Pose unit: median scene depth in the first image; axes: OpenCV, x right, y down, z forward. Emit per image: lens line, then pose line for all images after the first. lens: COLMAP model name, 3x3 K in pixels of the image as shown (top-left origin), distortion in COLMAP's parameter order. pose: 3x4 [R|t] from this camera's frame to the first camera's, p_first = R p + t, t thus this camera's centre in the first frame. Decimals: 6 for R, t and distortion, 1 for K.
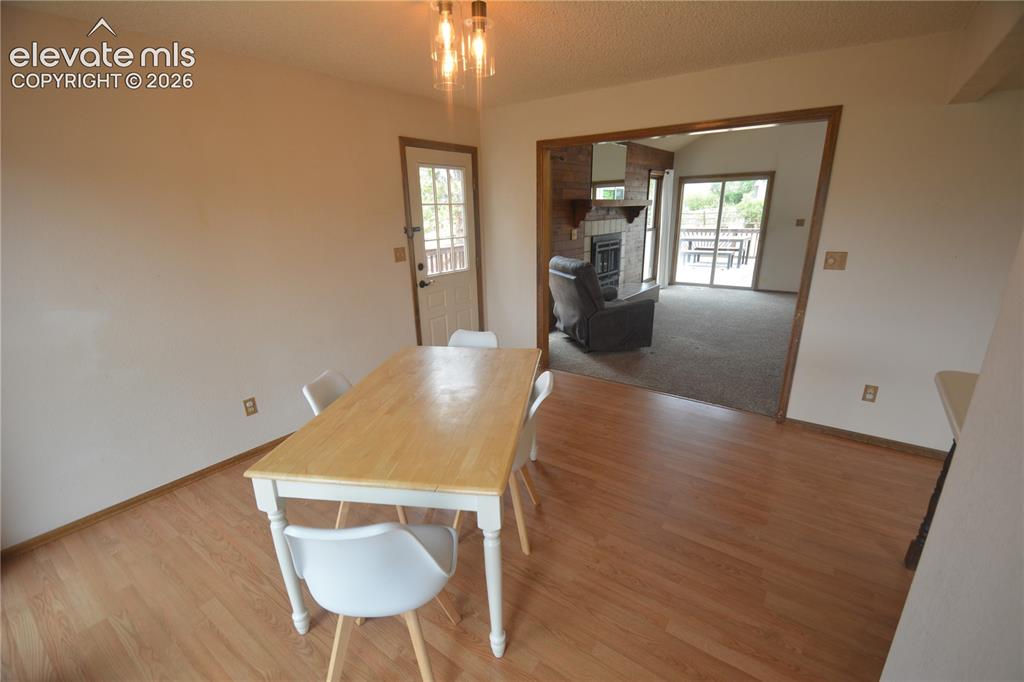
lens RADIAL K [[447.1, 0, 508.1], [0, 447.1, 359.9], [0, 0, 1]] dist [0.017240, -0.015621]
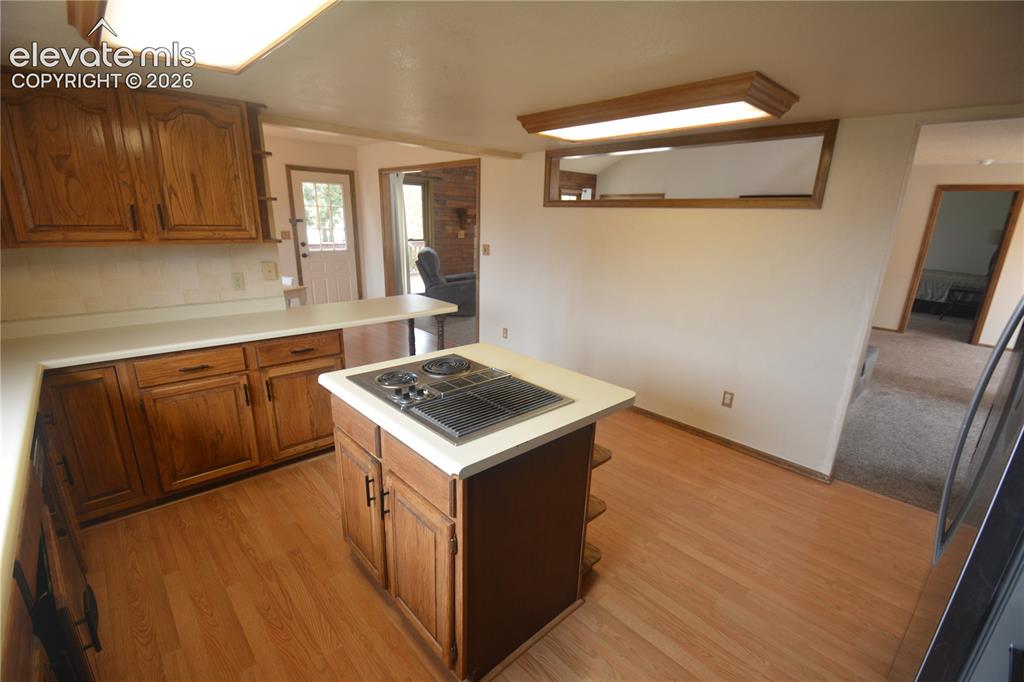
lens RADIAL K [[457.1, 0, 513.0], [0, 457.1, 358.7], [0, 0, 1]] dist [0.003147, -0.000205]
pose [[0.984220, 0.096833, -0.148105, 0.808297], [-0.100369, 0.994812, -0.016572, 0.145740], [0.145732, 0.031176, 0.988833, -0.476842]]
